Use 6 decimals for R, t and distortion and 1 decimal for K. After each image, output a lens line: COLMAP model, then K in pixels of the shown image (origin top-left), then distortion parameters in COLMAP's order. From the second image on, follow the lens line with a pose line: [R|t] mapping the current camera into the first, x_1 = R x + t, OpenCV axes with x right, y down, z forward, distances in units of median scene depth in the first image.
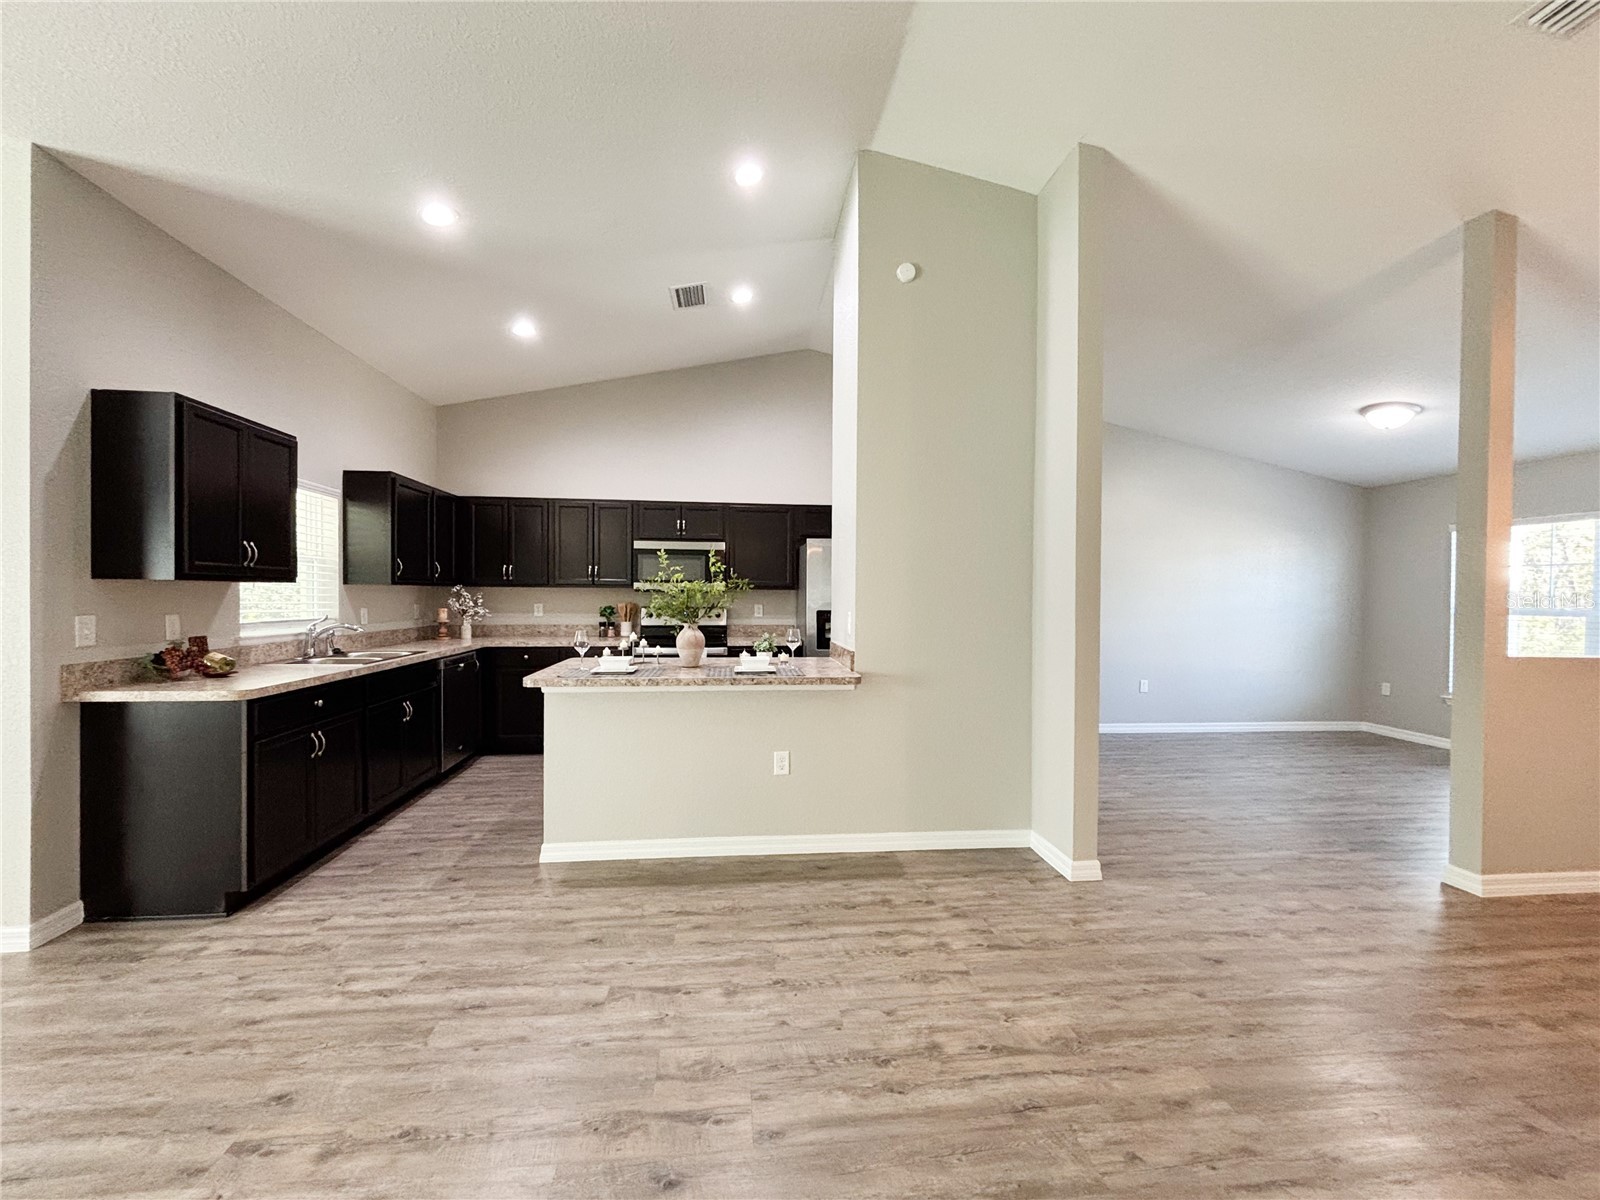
lens RADIAL K [[668.7, 0, 781.7], [0, 668.7, 602.0], [0, 0, 1]] dist [0.001471, 0.001308]
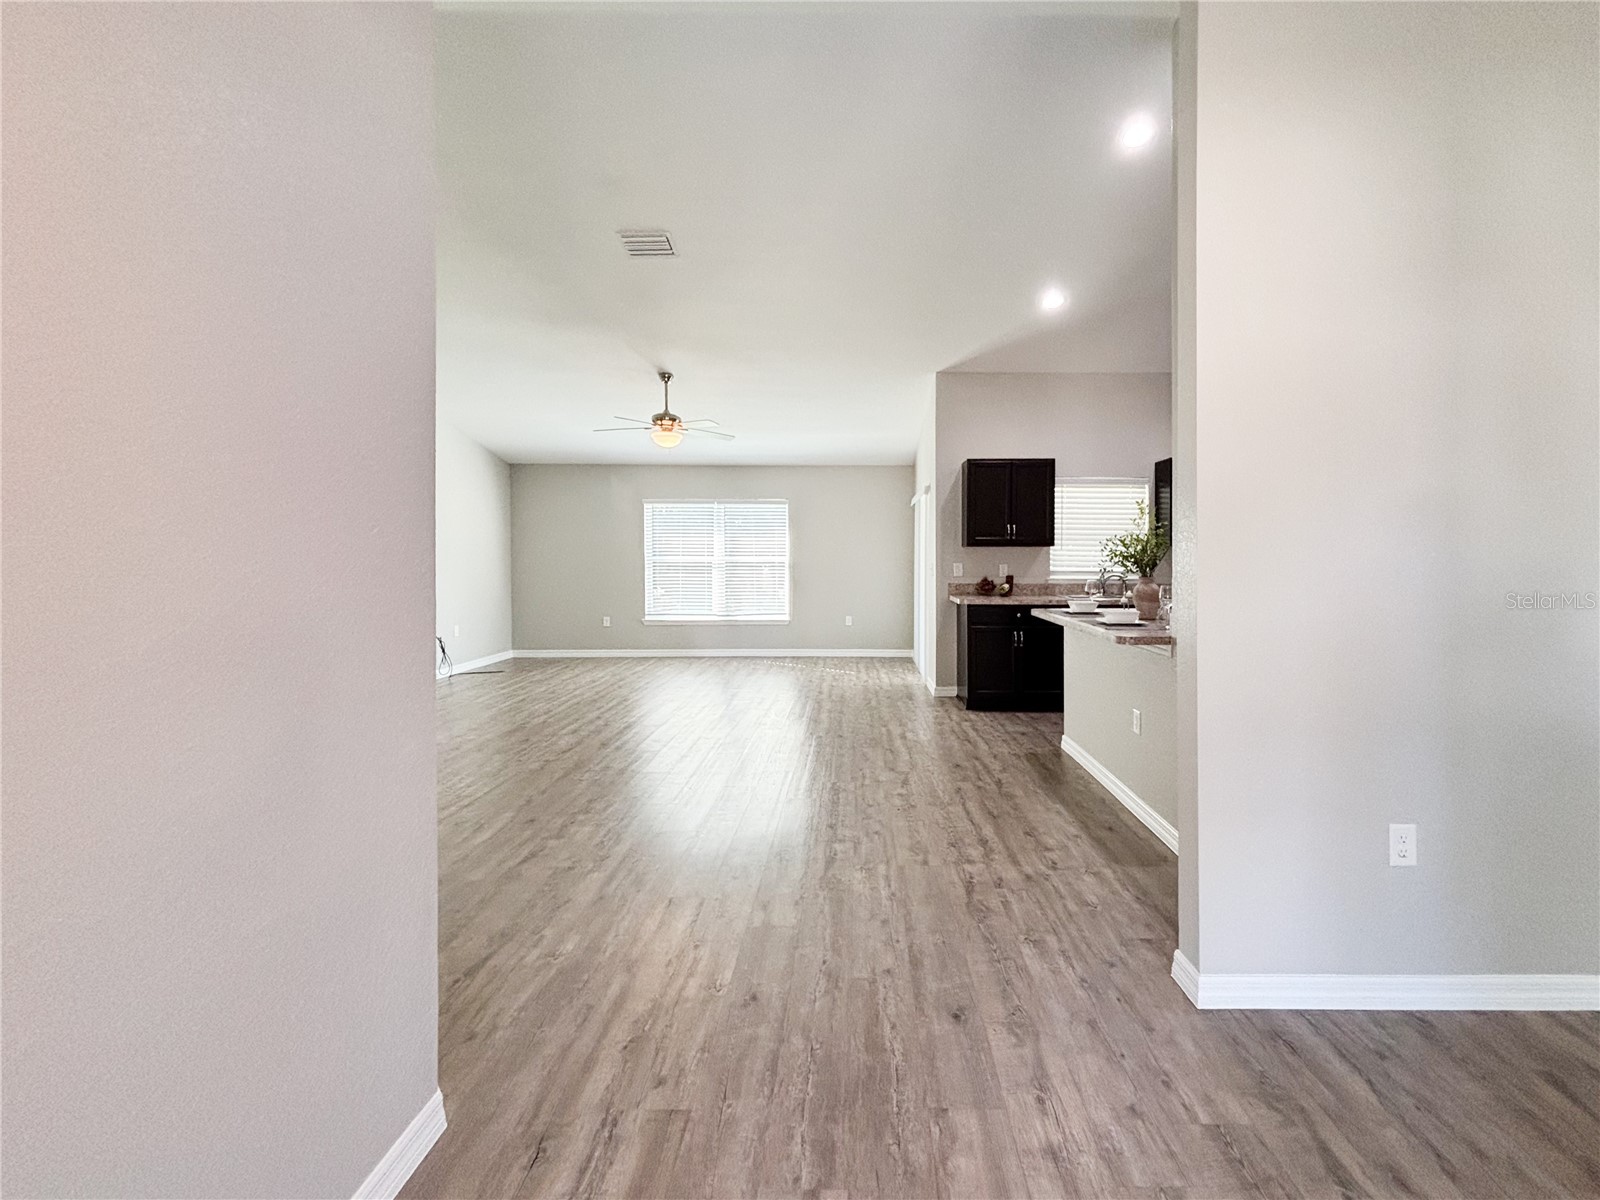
lens RADIAL K [[668.7, 0, 848.4], [0, 668.7, 587.4], [0, 0, 1]] dist [0.001471, 0.001308]
pose [[-0.102514, 0.040389, -0.993911, 1.063176], [-0.015328, 0.998993, 0.042176, 0.010739], [0.994613, 0.019558, -0.101791, 0.715026]]
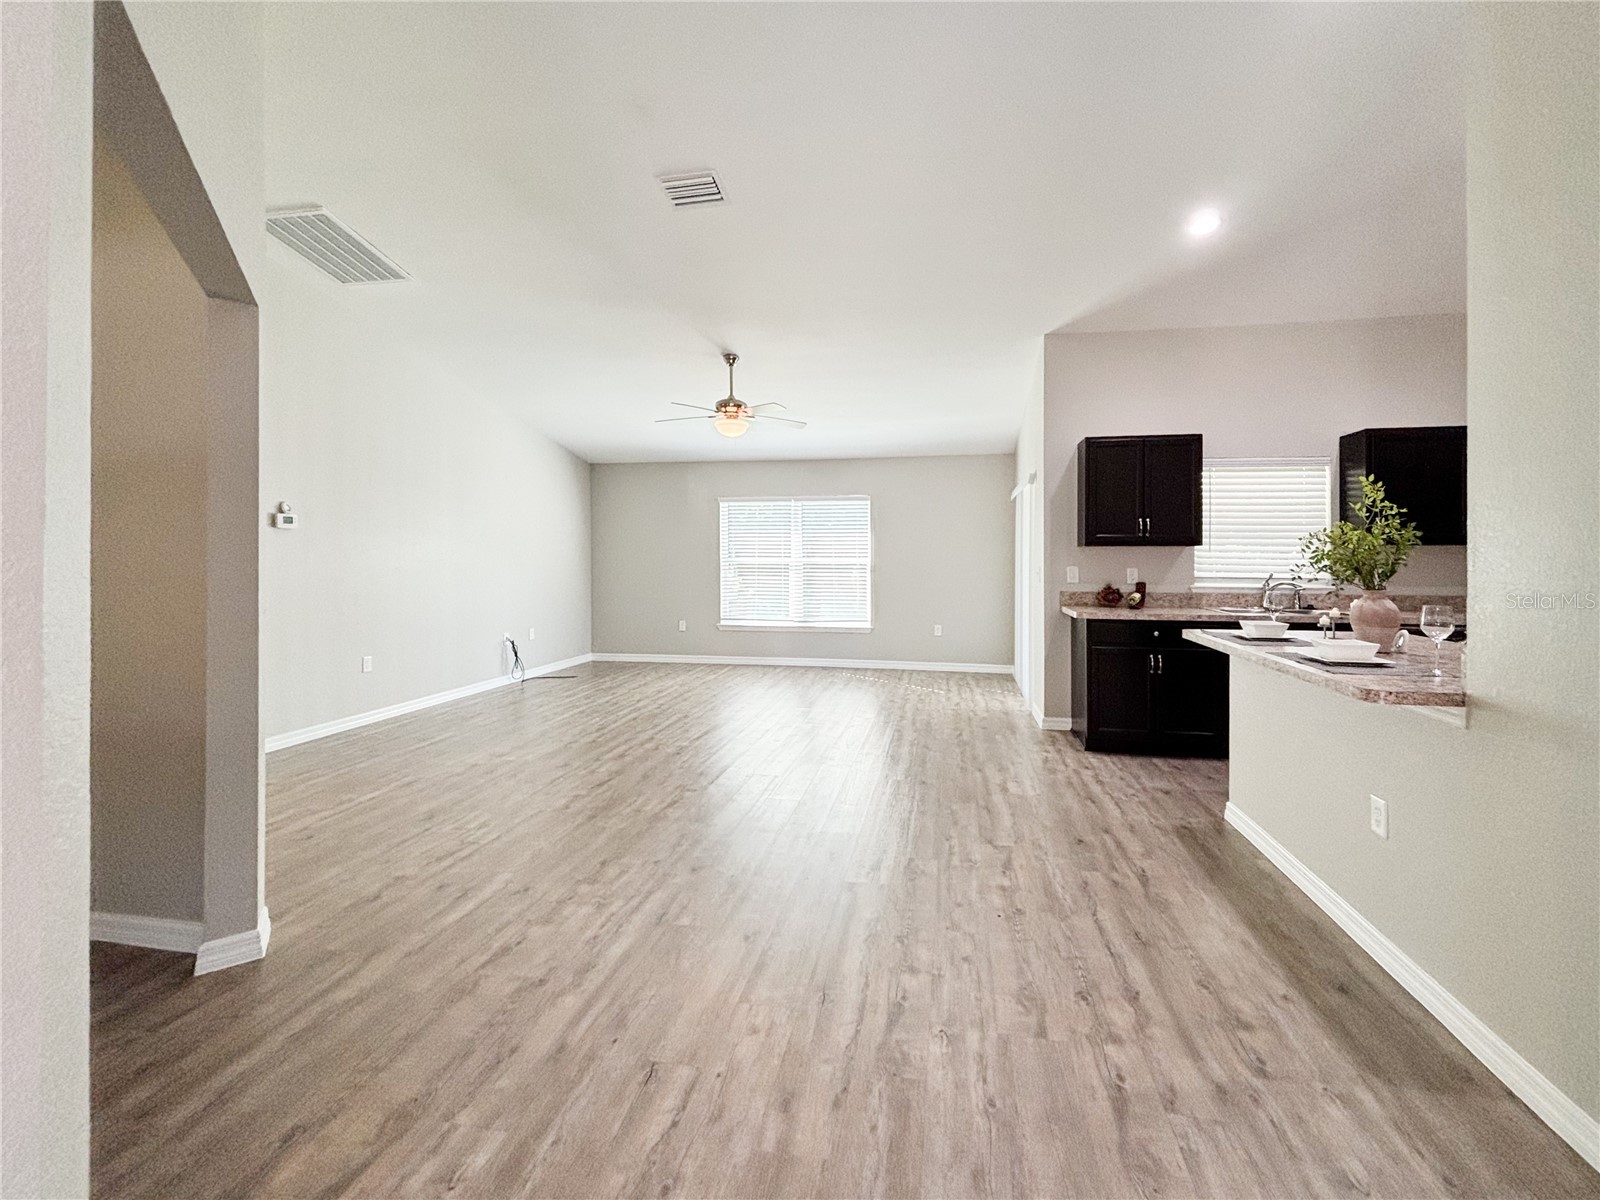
lens RADIAL K [[668.7, 0, 823.4], [0, 668.7, 571.8], [0, 0, 1]] dist [0.001471, 0.001308]
pose [[-0.276144, 0.015987, -0.960983, 0.787853], [-0.015784, 0.999651, 0.021166, 0.006123], [0.960987, 0.021013, -0.275795, 0.703323]]
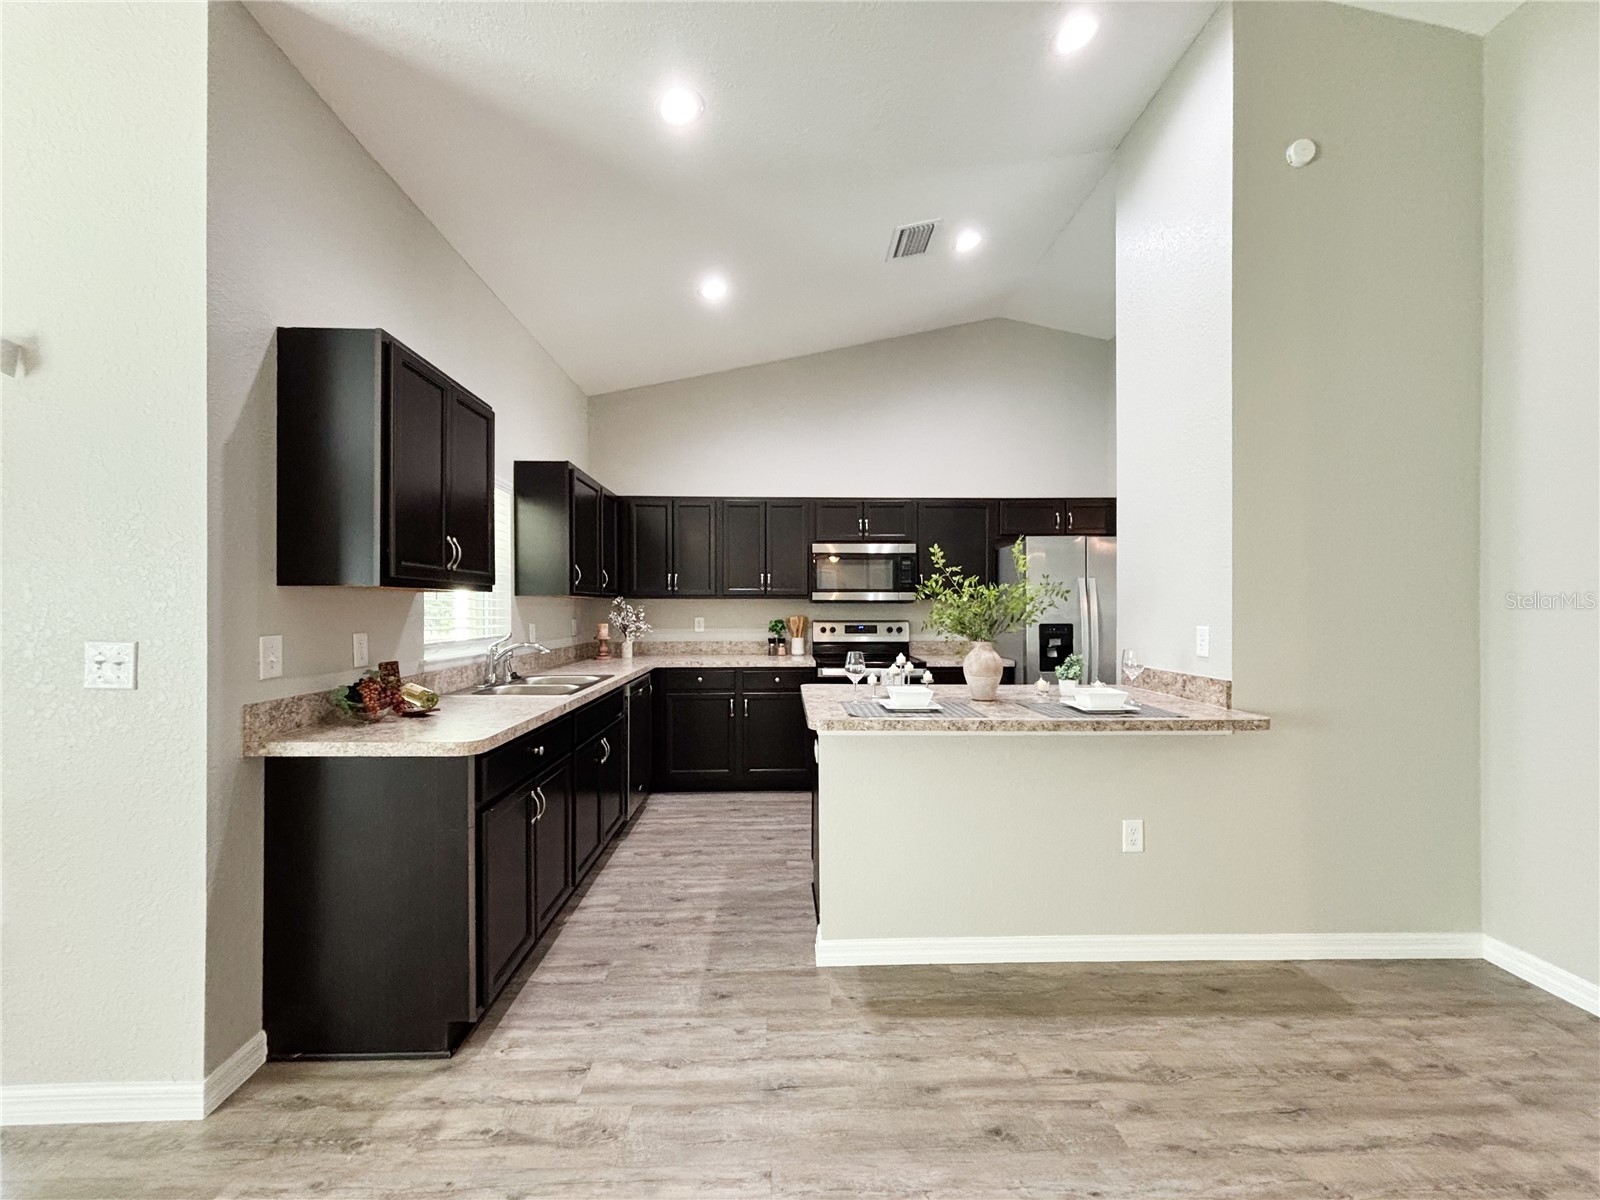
lens RADIAL K [[668.7, 0, 783.8], [0, 668.7, 601.5], [0, 0, 1]] dist [0.001471, 0.001308]
pose [[0.997456, -0.012439, -0.070192, -0.354296], [0.010895, 0.999691, -0.022330, 0.004064], [0.070448, 0.021509, 0.997284, 0.259423]]
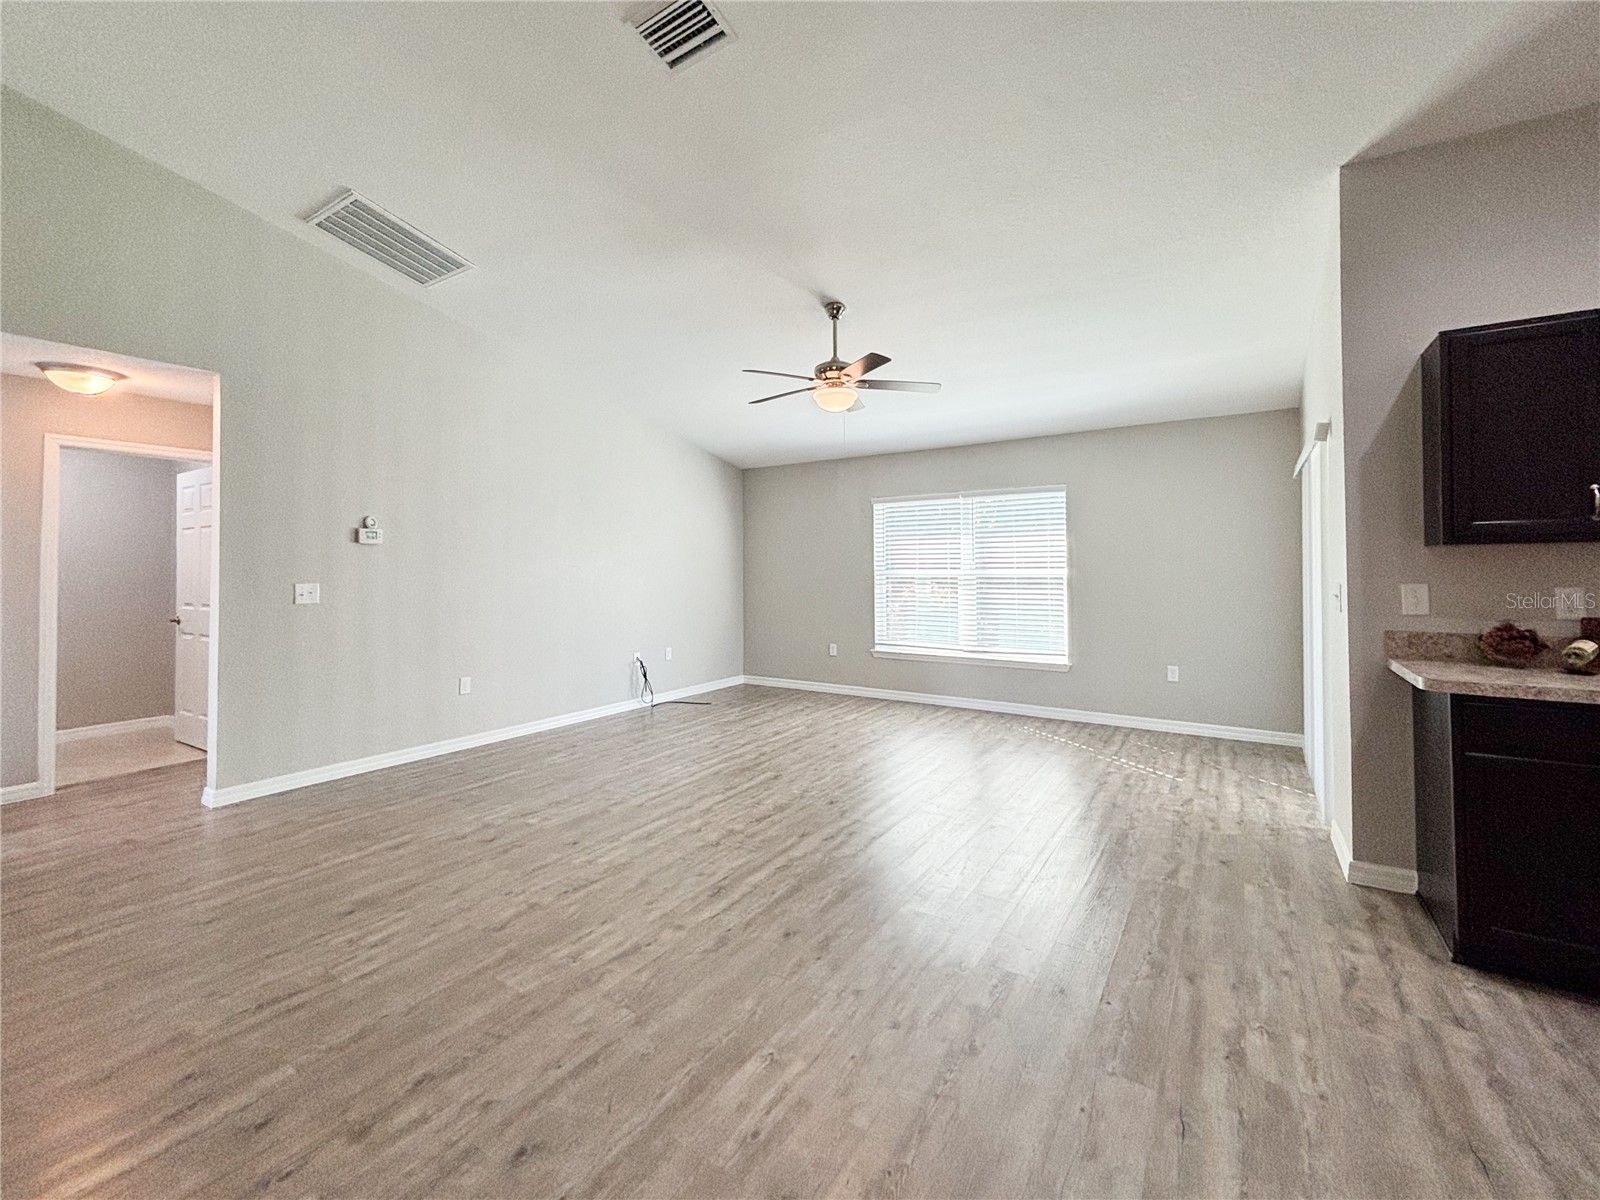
lens RADIAL K [[668.7, 0, 799.0], [0, 668.7, 565.1], [0, 0, 1]] dist [0.001471, 0.001308]
pose [[-0.624785, -0.005604, -0.780776, 0.251621], [-0.008038, 0.999967, -0.000744, 0.000174], [0.780755, 0.005811, -0.624810, 0.755048]]
